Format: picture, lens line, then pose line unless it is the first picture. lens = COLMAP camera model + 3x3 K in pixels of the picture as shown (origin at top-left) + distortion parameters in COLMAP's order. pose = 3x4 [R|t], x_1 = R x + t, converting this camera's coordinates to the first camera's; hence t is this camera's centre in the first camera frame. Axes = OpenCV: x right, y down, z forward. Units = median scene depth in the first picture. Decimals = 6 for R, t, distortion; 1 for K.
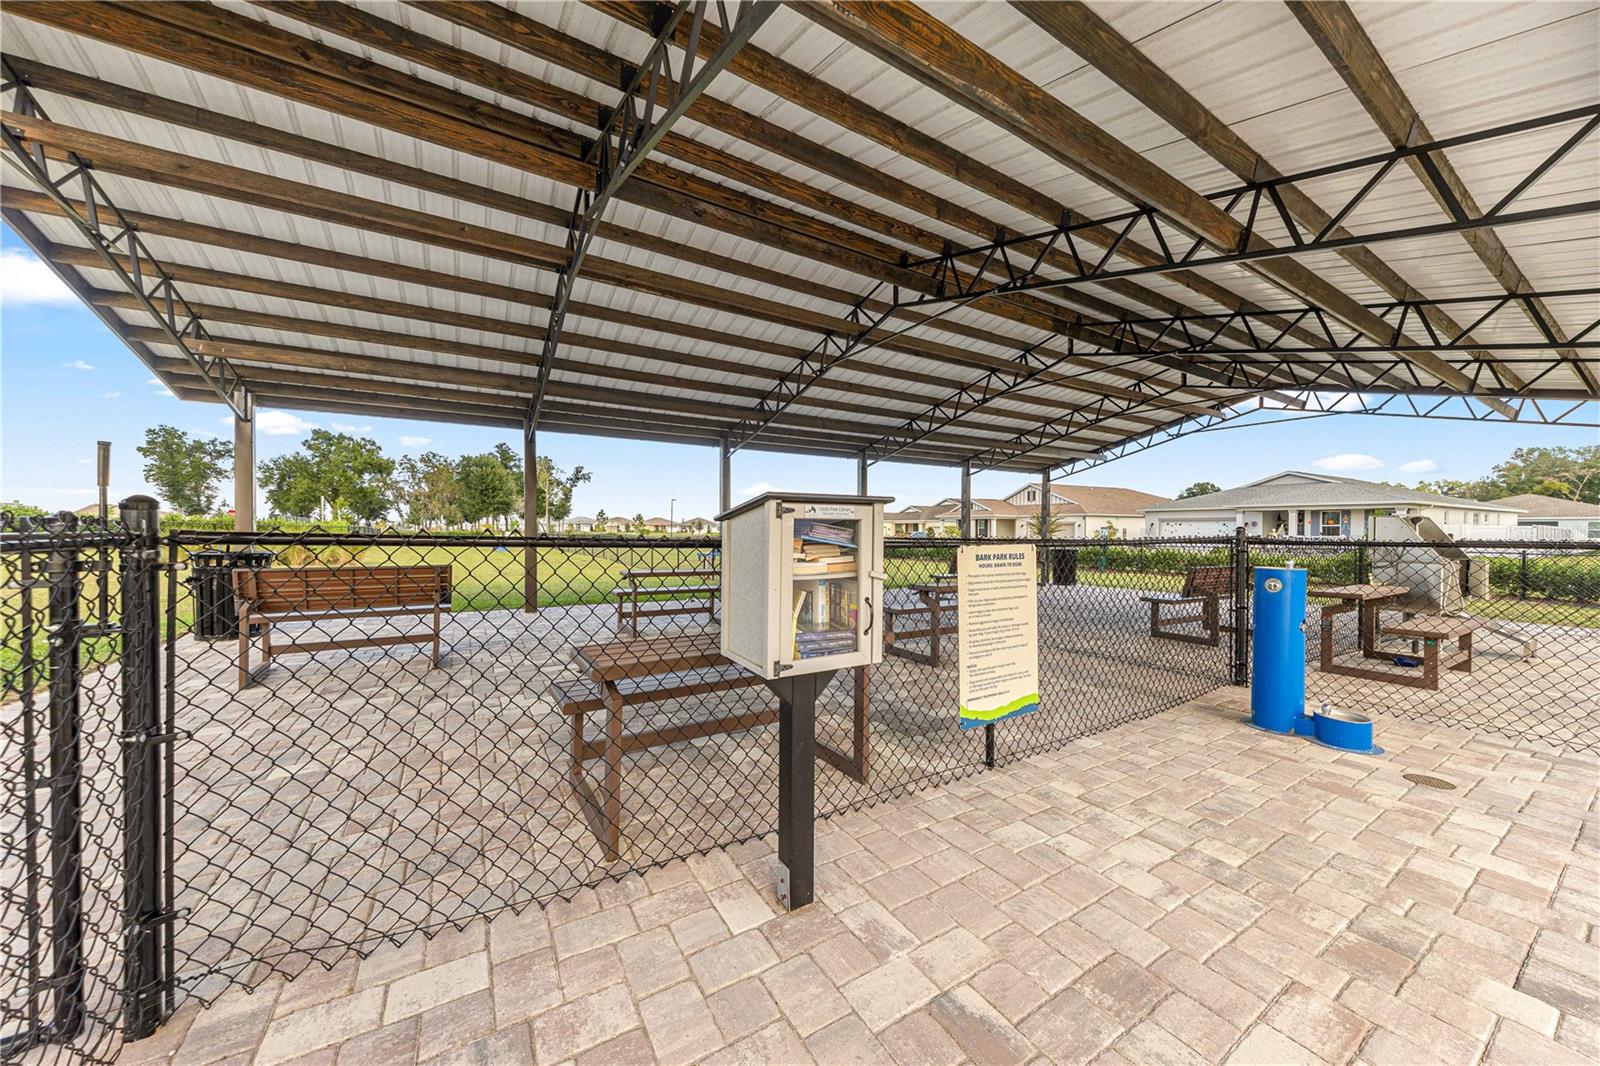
lens RADIAL K [[544.2, 0, 797.6], [0, 544.2, 535.8], [0, 0, 1]] dist [0.007894, -0.000598]
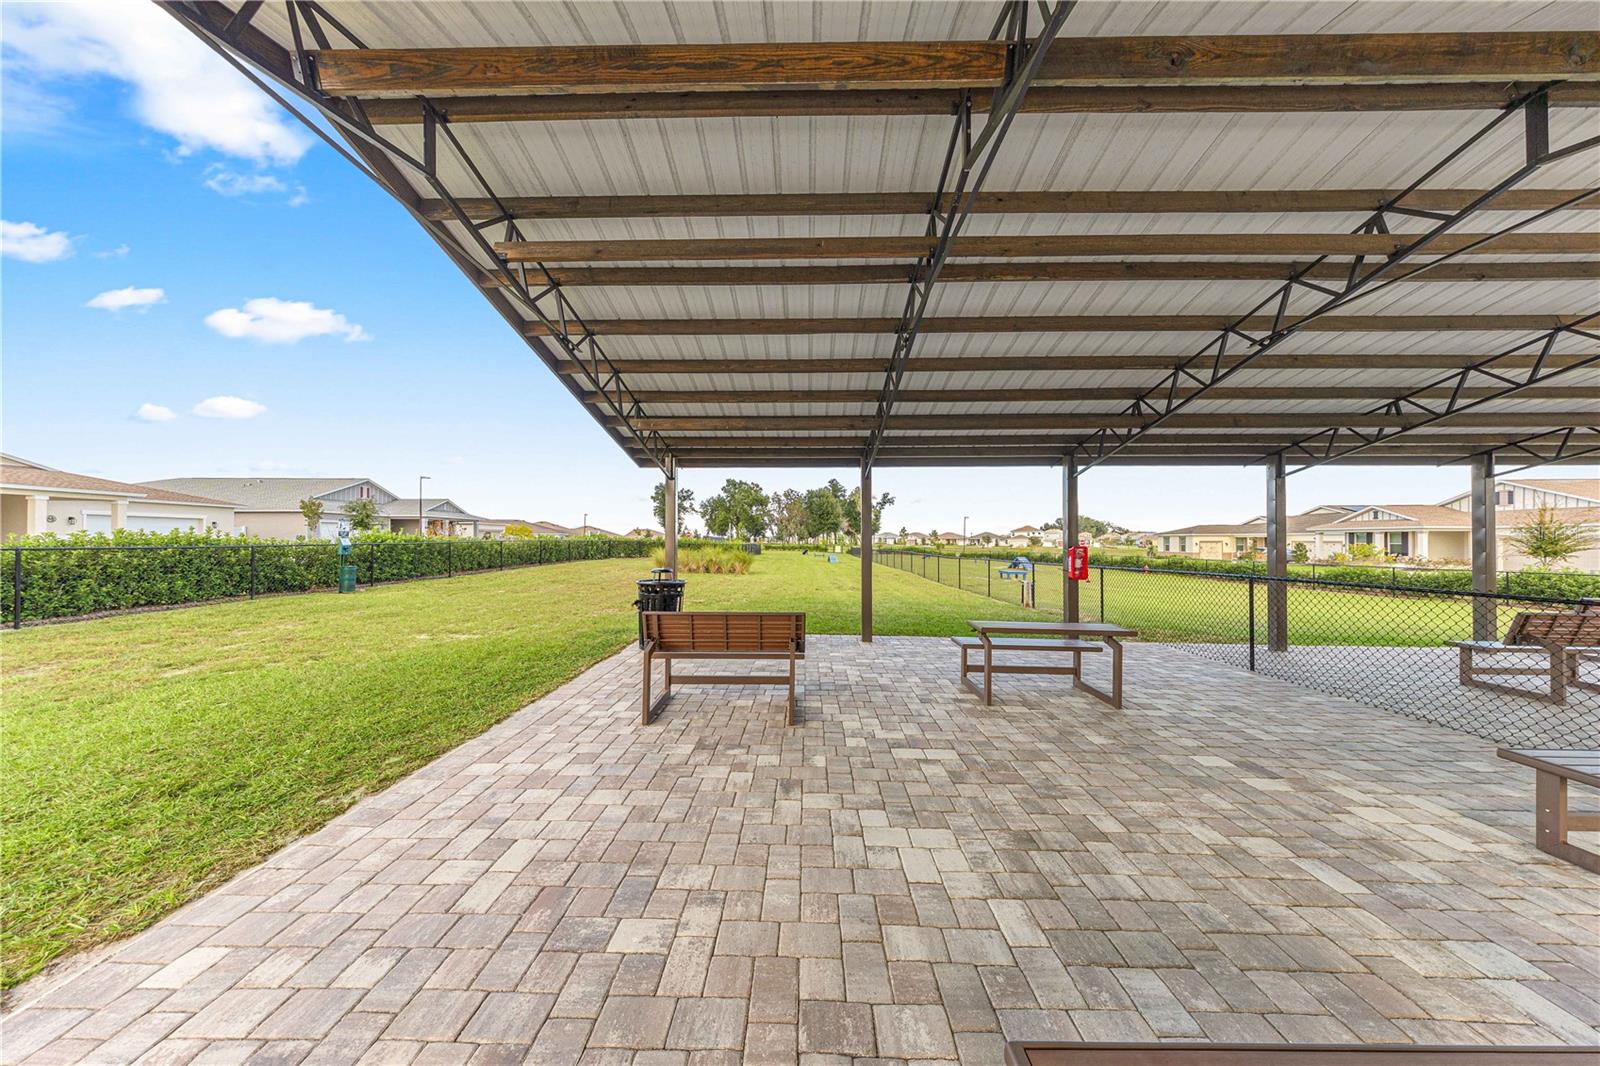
lens RADIAL K [[450.2, 0, 805.1], [0, 450.2, 536.0], [0, 0, 1]] dist [0.000107, -0.000646]
pose [[0.849242, -0.008691, -0.527932, -0.089358], [-0.003737, 0.999741, -0.022470, -0.027069], [0.527991, 0.021056, 0.848989, 0.135338]]
